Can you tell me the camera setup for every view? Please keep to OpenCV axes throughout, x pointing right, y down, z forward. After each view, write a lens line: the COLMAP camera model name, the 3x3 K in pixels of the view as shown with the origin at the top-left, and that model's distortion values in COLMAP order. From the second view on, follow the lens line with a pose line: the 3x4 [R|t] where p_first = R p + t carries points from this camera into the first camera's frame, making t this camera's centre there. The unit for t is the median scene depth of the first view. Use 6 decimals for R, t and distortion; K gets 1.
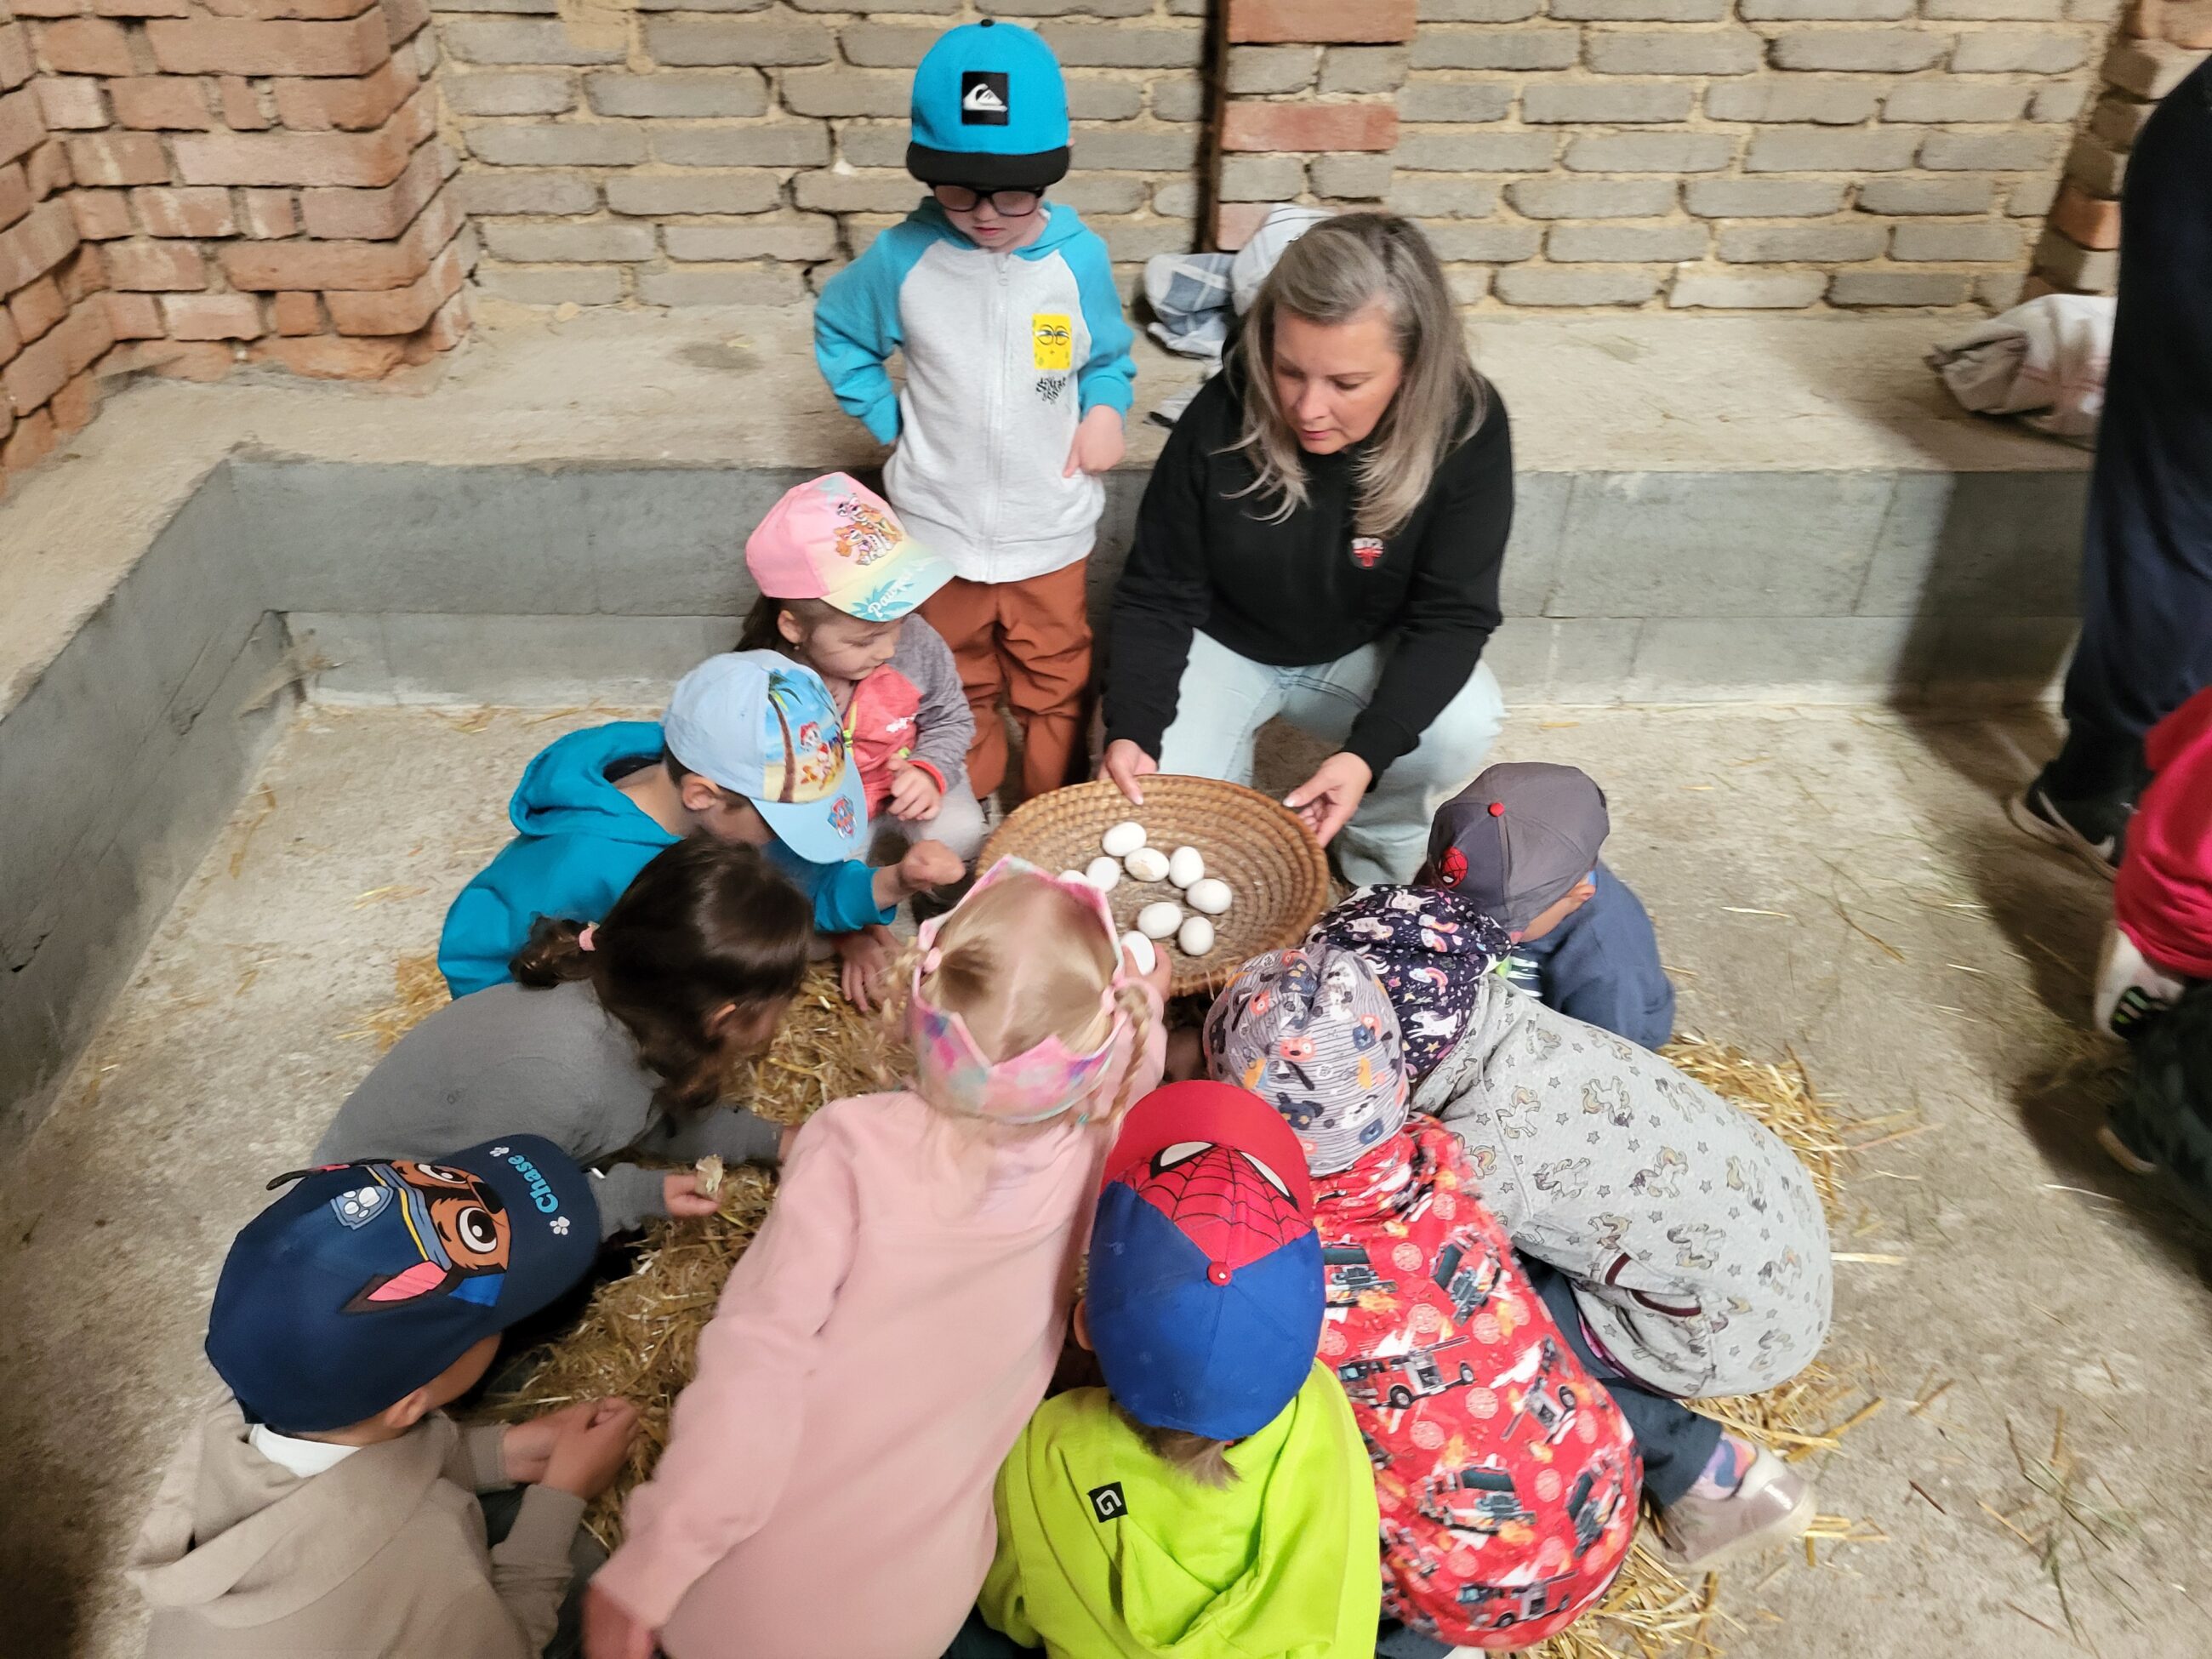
lens RADIAL K [[1703.3, 0, 1065.8], [0, 1703.3, 833.2], [0, 0, 1]] dist [0.036753, -0.033386]
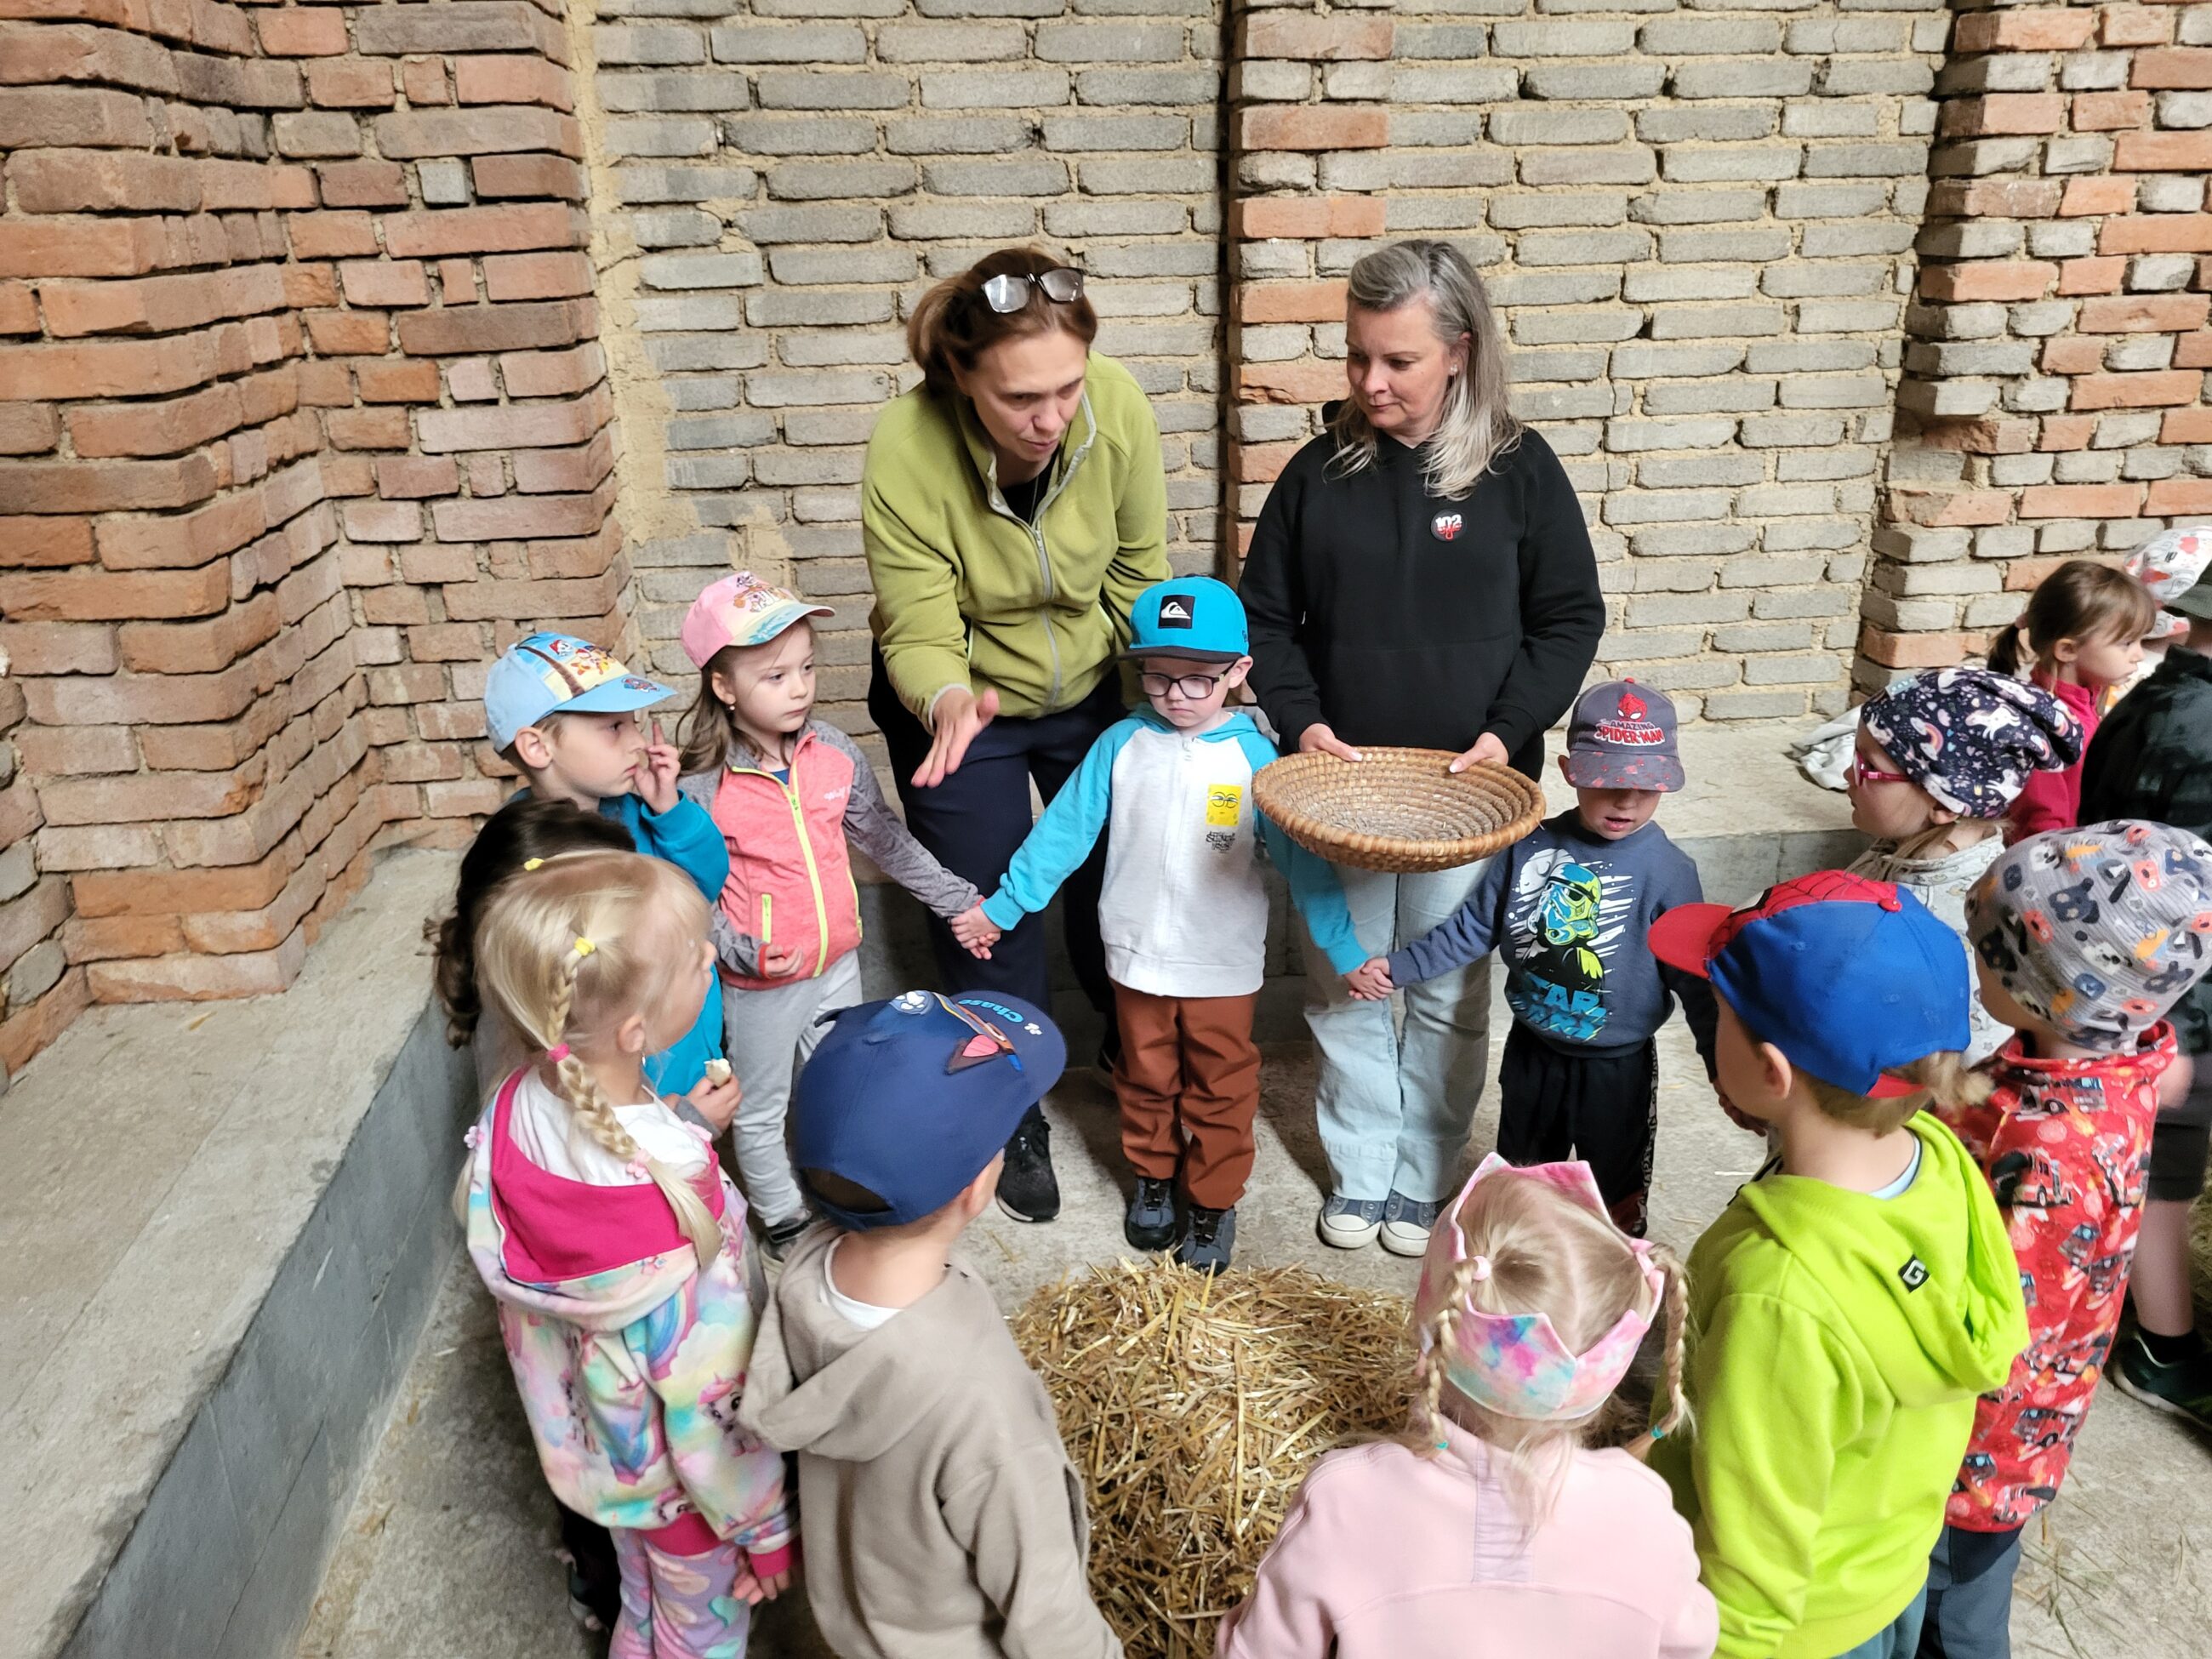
lens RADIAL K [[1688.0, 0, 1112.4], [0, 1688.0, 816.5], [0, 0, 1]] dist [0.056621, -0.045174]
pose [[0.995769, -0.060556, 0.069118, -0.108545], [0.077243, 0.959017, -0.272616, 0.088517], [-0.049777, 0.276801, 0.959637, -0.215614]]
